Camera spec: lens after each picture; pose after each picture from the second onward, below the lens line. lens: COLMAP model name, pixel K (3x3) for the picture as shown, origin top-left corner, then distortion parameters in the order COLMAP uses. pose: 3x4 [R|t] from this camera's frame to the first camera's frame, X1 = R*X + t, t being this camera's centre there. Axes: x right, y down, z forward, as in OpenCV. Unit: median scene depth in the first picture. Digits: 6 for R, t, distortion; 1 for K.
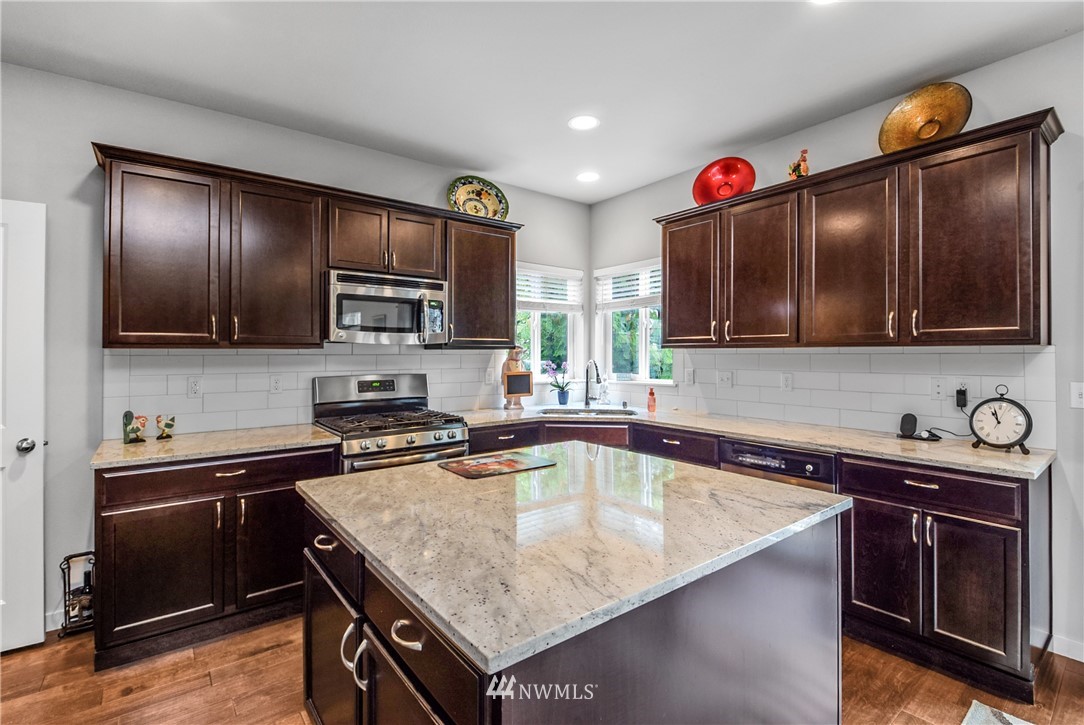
lens RADIAL K [[498.8, 0, 535.1], [0, 498.8, 350.9], [0, 0, 1]] dist [0.012658, -0.002121]
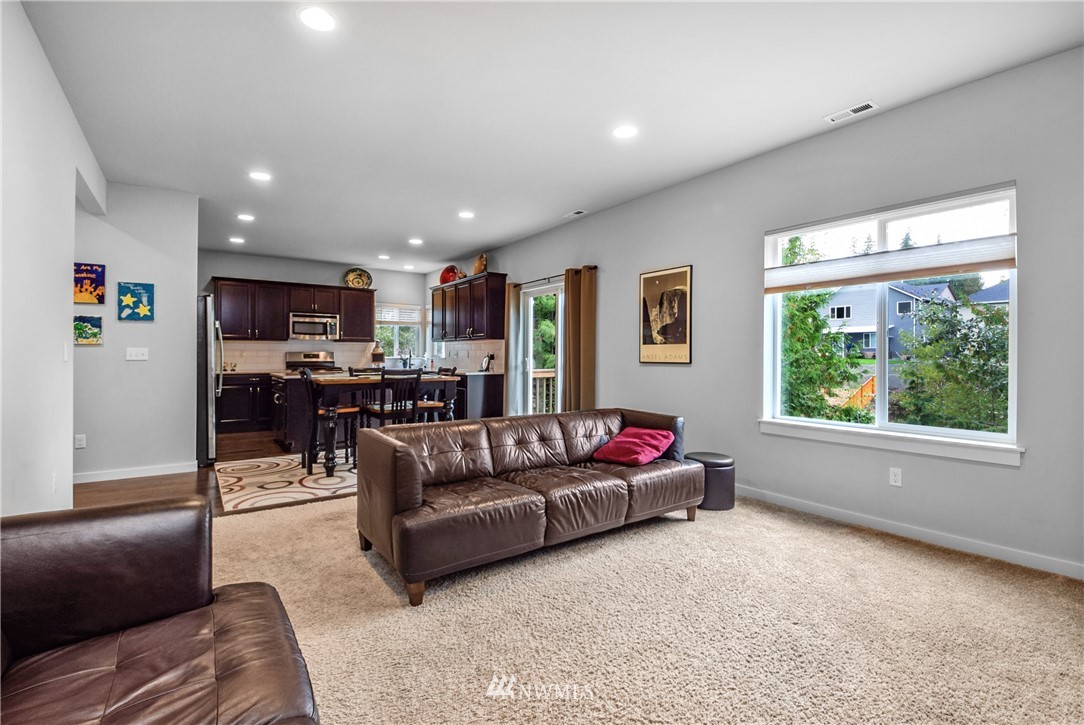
lens RADIAL K [[498.8, 0, 545.2], [0, 498.8, 364.9], [0, 0, 1]] dist [0.012658, -0.002121]
pose [[0.999210, 0.005050, -0.039423, 1.026444], [-0.003977, 0.999621, 0.027242, 0.042680], [0.039546, -0.027063, 0.998851, -1.585036]]
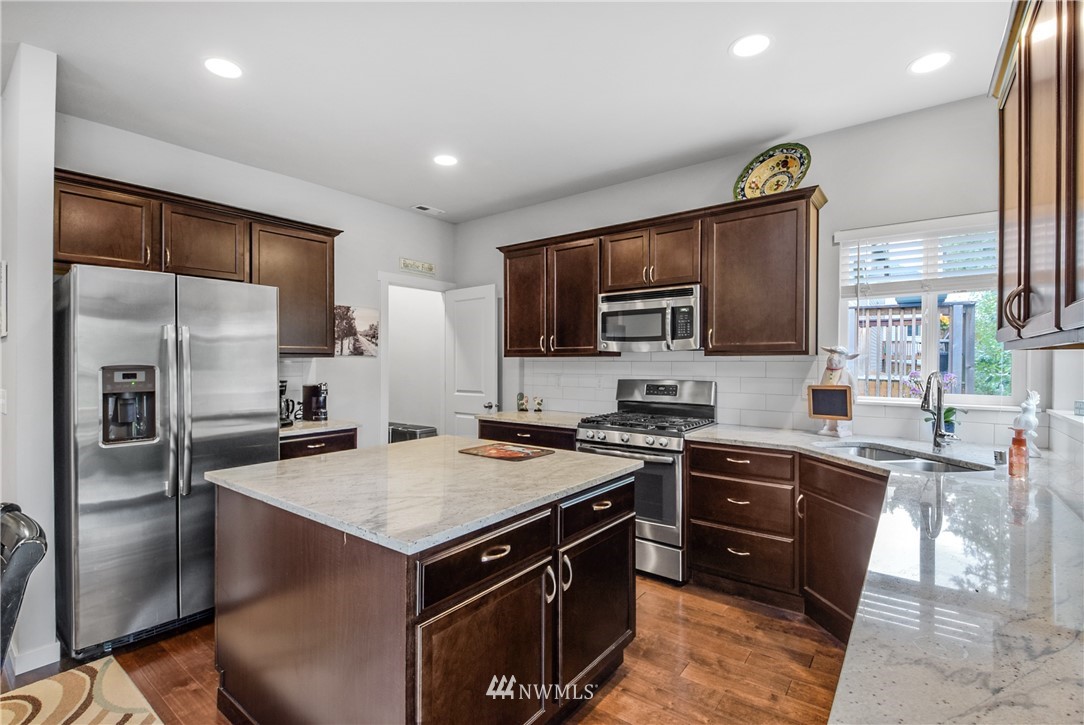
lens RADIAL K [[498.8, 0, 541.4], [0, 498.8, 367.0], [0, 0, 1]] dist [0.012658, -0.002121]
pose [[0.235519, 0.012183, -0.971793, 0.718355], [0.004207, 0.999899, 0.013555, 0.004176], [0.971861, -0.007280, 0.235444, 0.512335]]
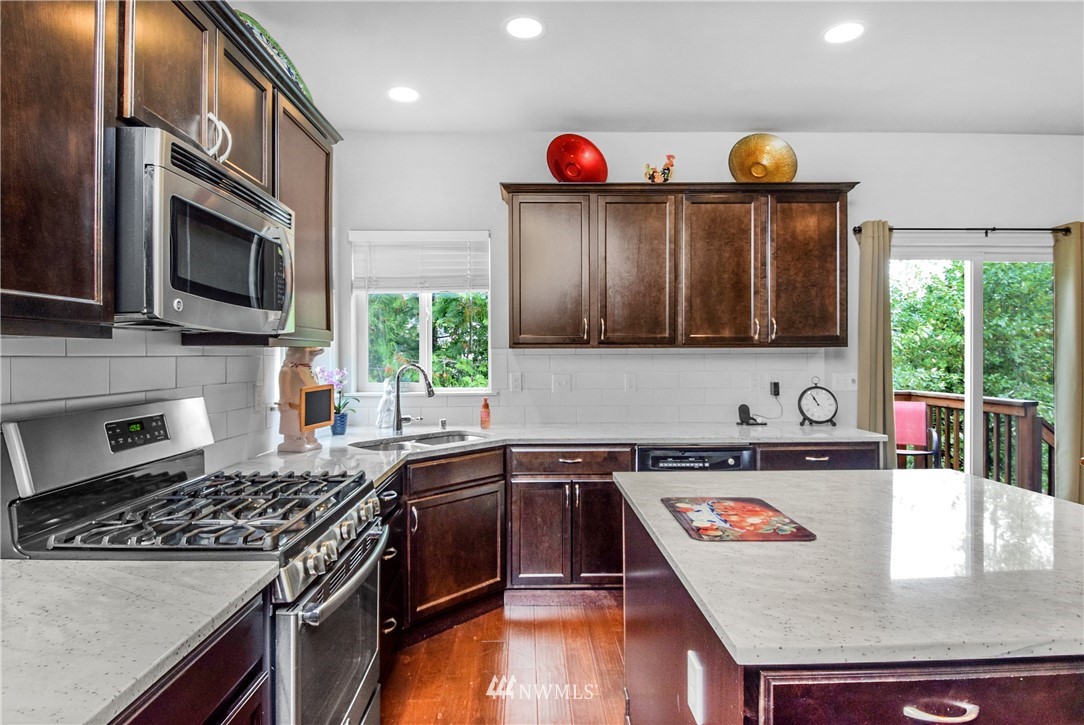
lens RADIAL K [[580.3, 0, 544.7], [0, 580.3, 356.8], [0, 0, 1]] dist [-0.036150, -0.001336]
pose [[0.588026, -0.003804, 0.808833, -0.524401], [-0.002093, 0.999978, 0.006225, 0.004289], [-0.808839, -0.005354, 0.588006, 0.475738]]
